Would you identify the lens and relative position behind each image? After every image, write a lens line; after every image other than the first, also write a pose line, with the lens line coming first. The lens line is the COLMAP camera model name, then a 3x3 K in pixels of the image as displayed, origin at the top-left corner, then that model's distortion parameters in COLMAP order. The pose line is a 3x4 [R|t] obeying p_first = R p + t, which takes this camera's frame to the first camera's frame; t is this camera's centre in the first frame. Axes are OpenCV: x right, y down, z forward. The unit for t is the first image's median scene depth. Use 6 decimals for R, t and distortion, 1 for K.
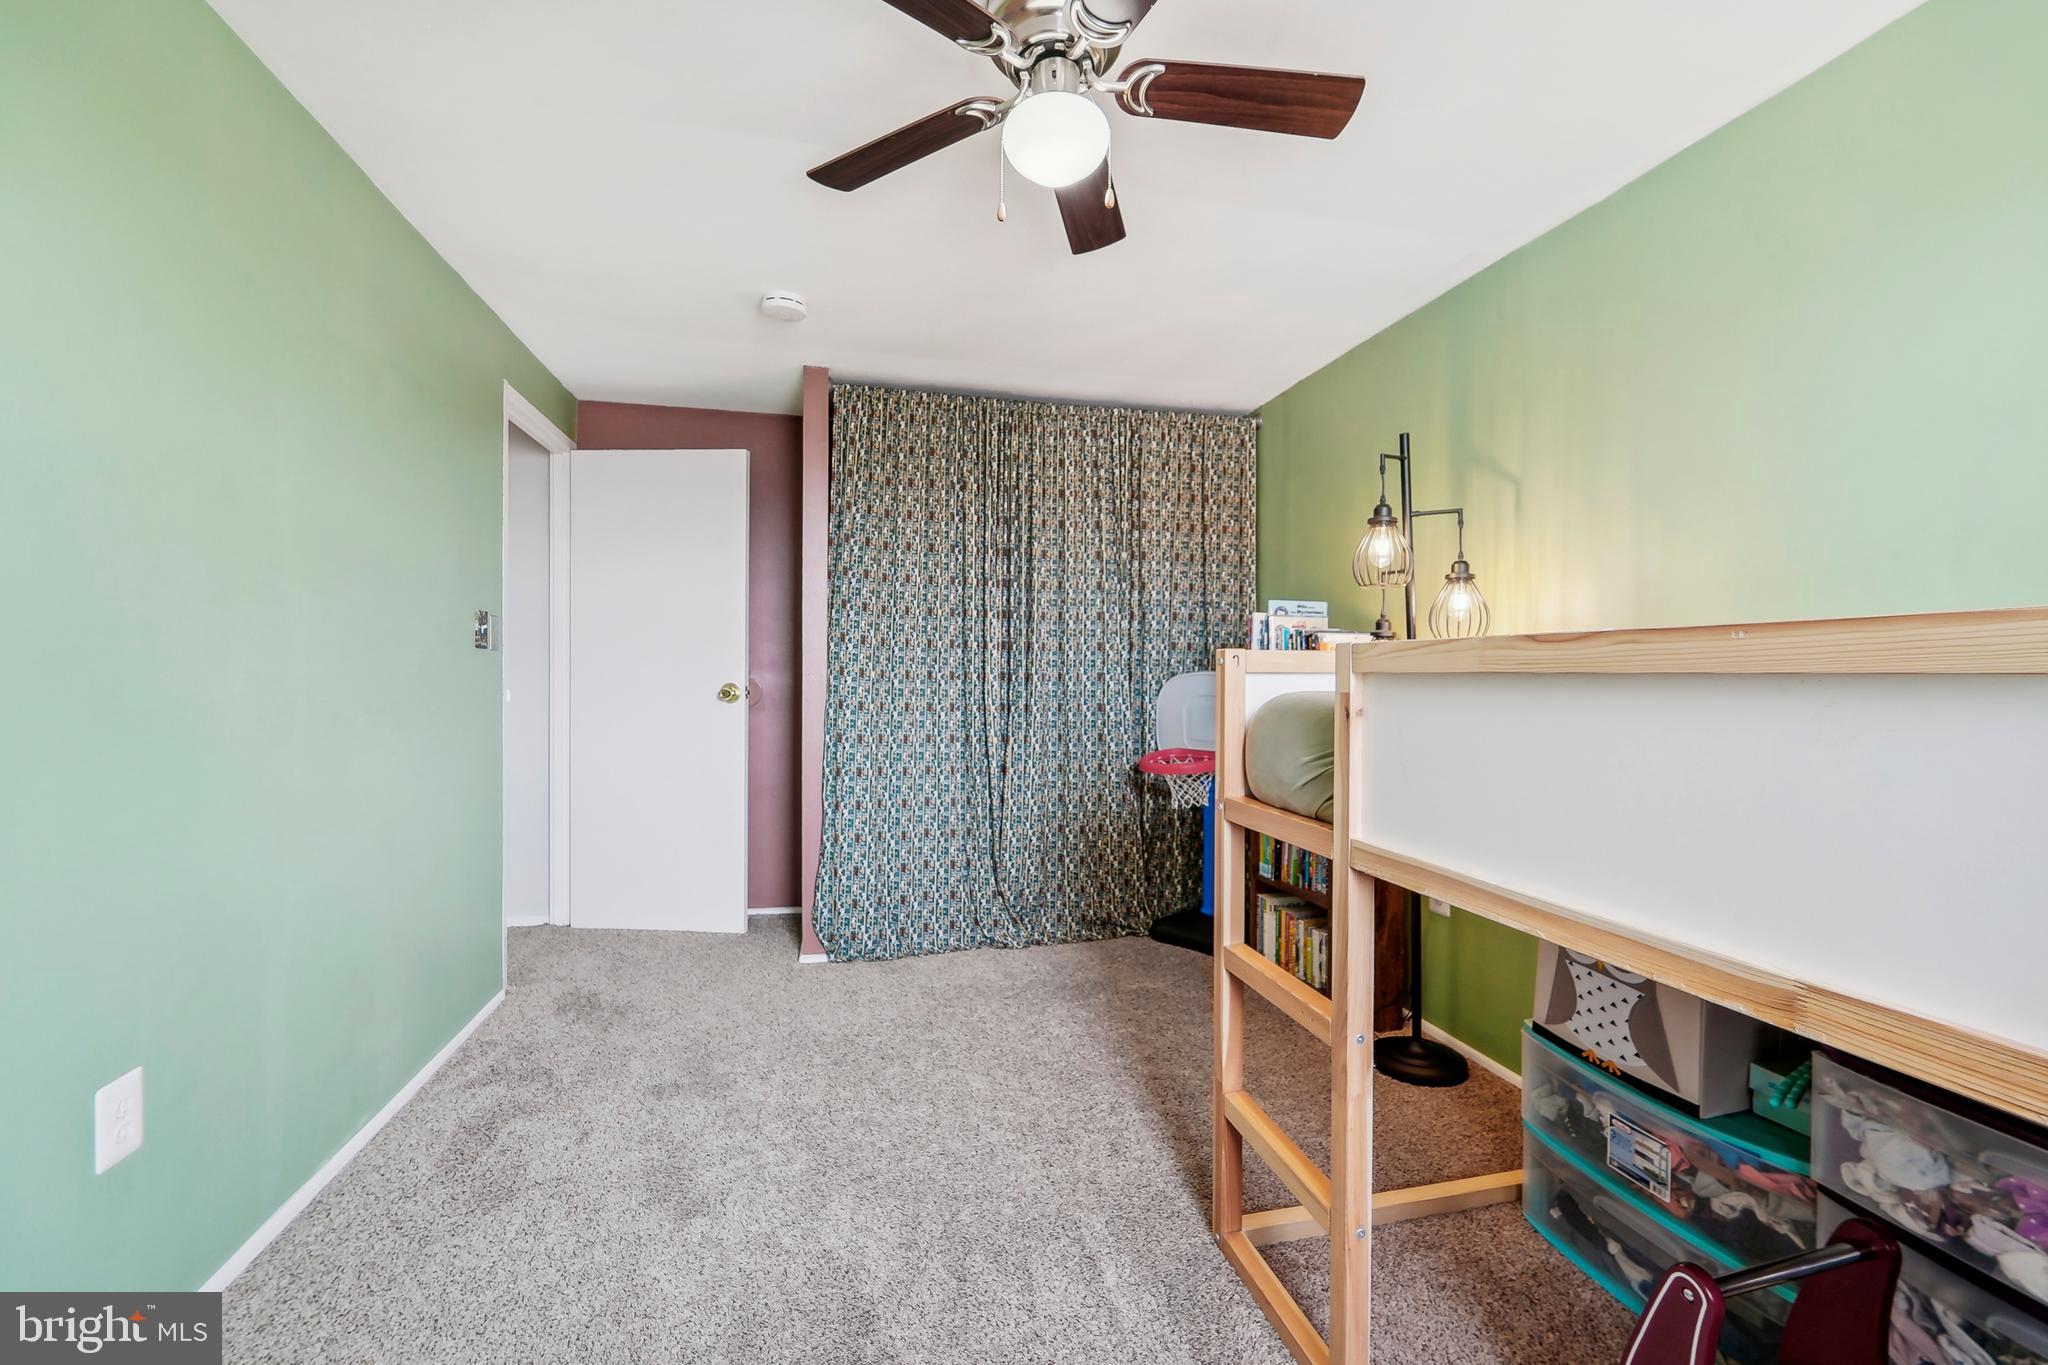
lens RADIAL K [[861.3, 0, 1025.6], [0, 861.3, 679.8], [0, 0, 1]] dist [-0.015742, -0.000314]
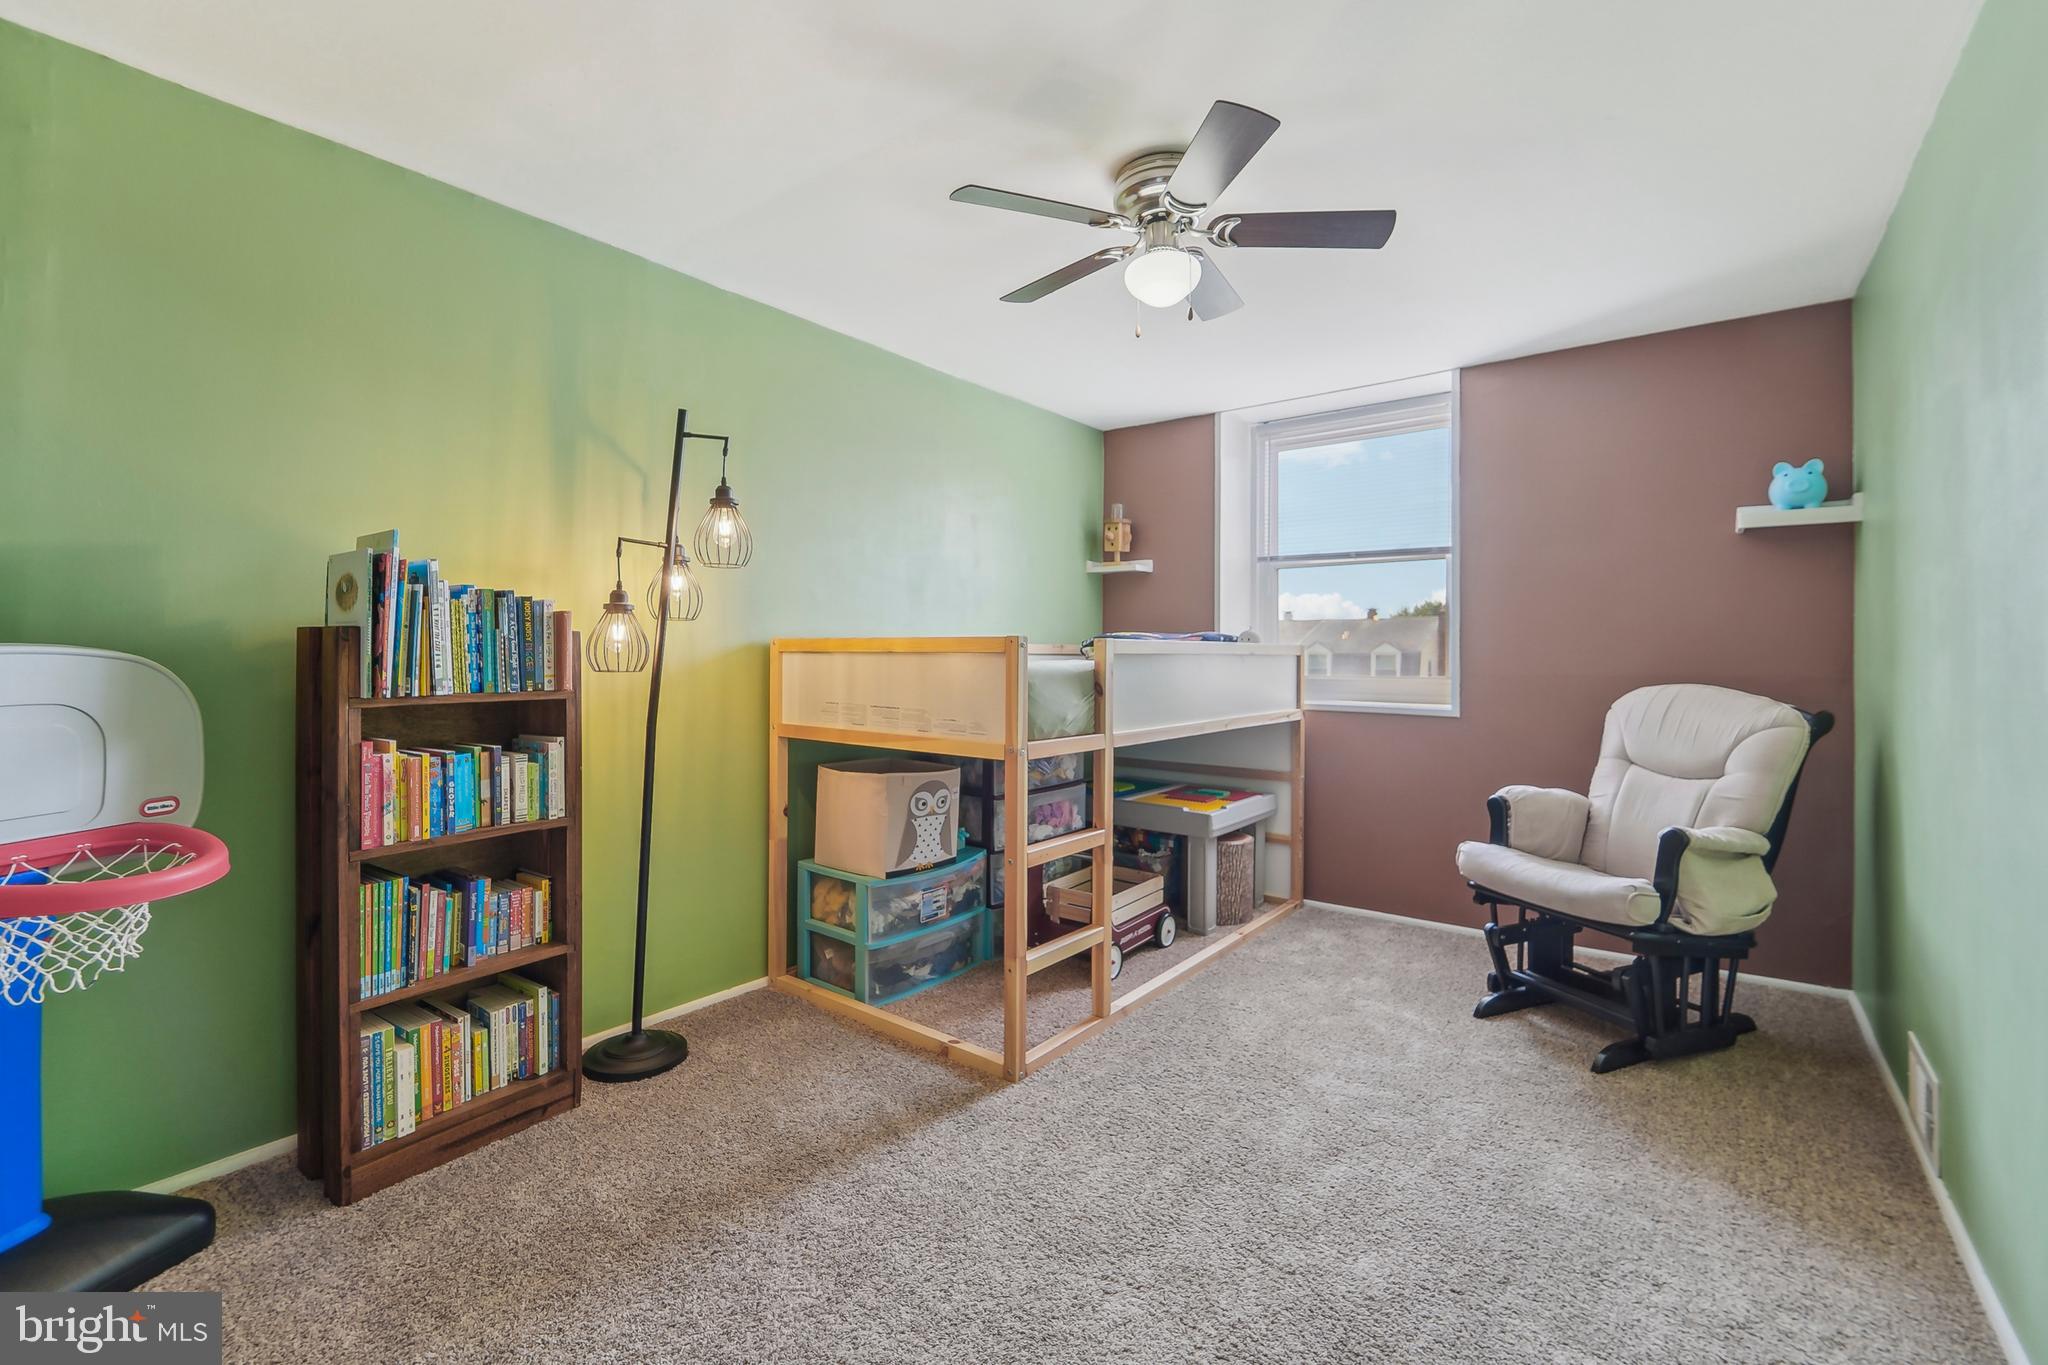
lens RADIAL K [[876.6, 0, 1022.1], [0, 876.6, 689.4], [0, 0, 1]] dist [0.002099, 0.000055]
pose [[-0.627719, -0.025157, 0.778033, -0.916425], [0.010450, 0.999115, 0.040736, -0.004182], [-0.778370, 0.033701, -0.626901, 2.027148]]
